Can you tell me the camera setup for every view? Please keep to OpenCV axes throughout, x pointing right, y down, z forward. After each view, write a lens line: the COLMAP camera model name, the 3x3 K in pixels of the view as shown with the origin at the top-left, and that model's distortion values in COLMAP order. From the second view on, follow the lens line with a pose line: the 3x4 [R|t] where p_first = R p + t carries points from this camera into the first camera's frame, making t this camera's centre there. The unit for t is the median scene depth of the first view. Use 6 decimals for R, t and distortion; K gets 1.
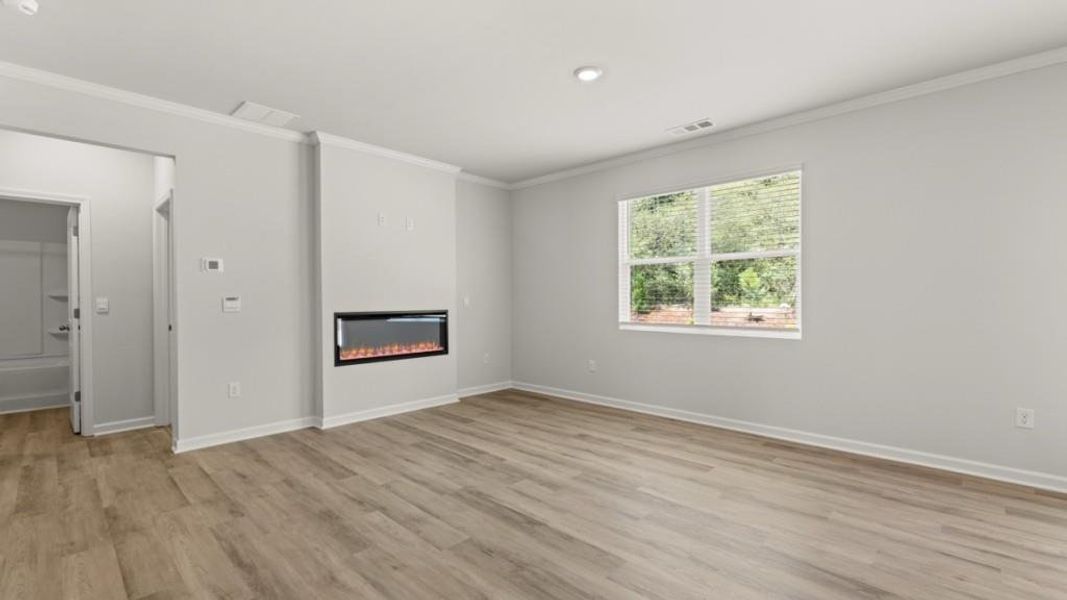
lens RADIAL K [[461.0, 0, 533.5], [0, 461.0, 303.9], [0, 0, 1]] dist [-0.006633, 0.000241]
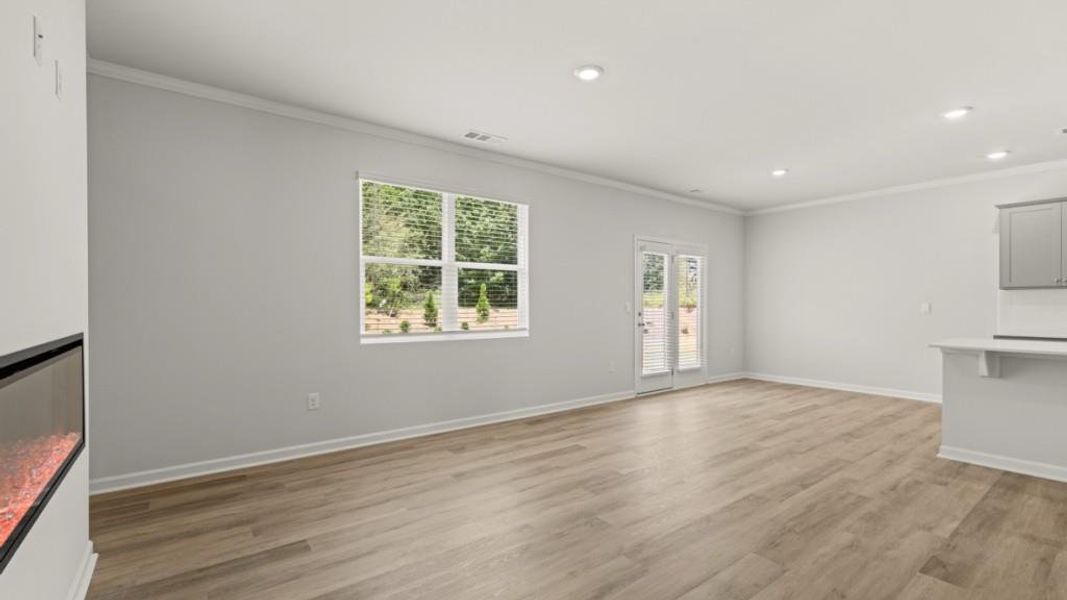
lens RADIAL K [[461.0, 0, 535.9], [0, 461.0, 305.9], [0, 0, 1]] dist [-0.006633, 0.000241]
pose [[0.166380, 0.000201, 0.986062, -0.759393], [0.010755, 0.999940, -0.002018, -0.006207], [-0.986003, 0.010941, 0.166368, 0.840868]]
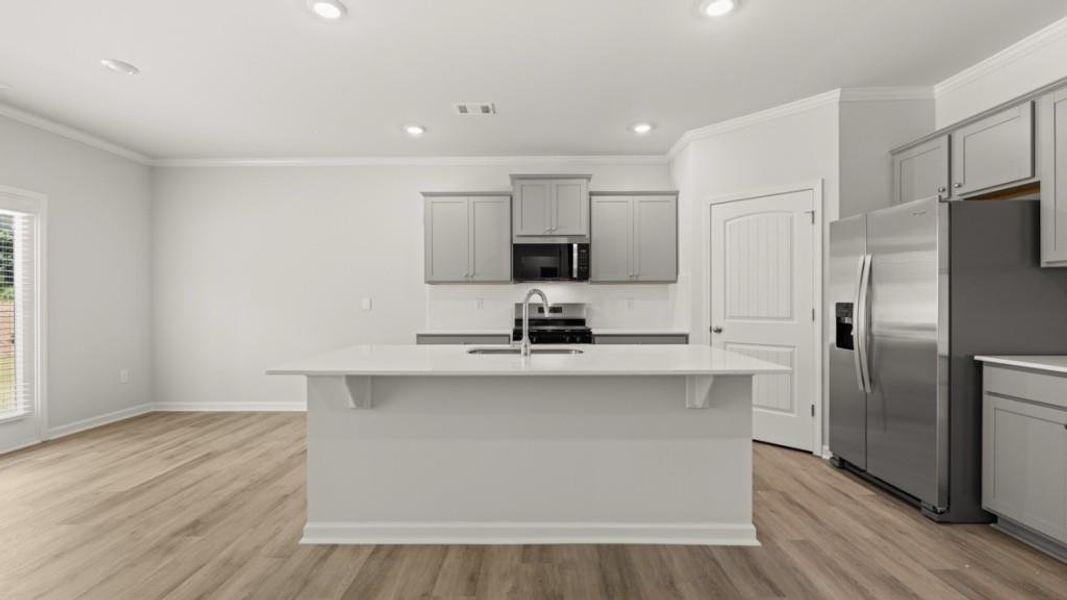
lens RADIAL K [[454.5, 0, 529.9], [0, 454.5, 303.8], [0, 0, 1]] dist [-0.005089, 0.001867]
pose [[-0.677000, -0.004055, 0.735972, -0.283109], [0.011892, 0.999794, 0.016448, -0.004015], [-0.735887, 0.019887, -0.676812, 0.316106]]
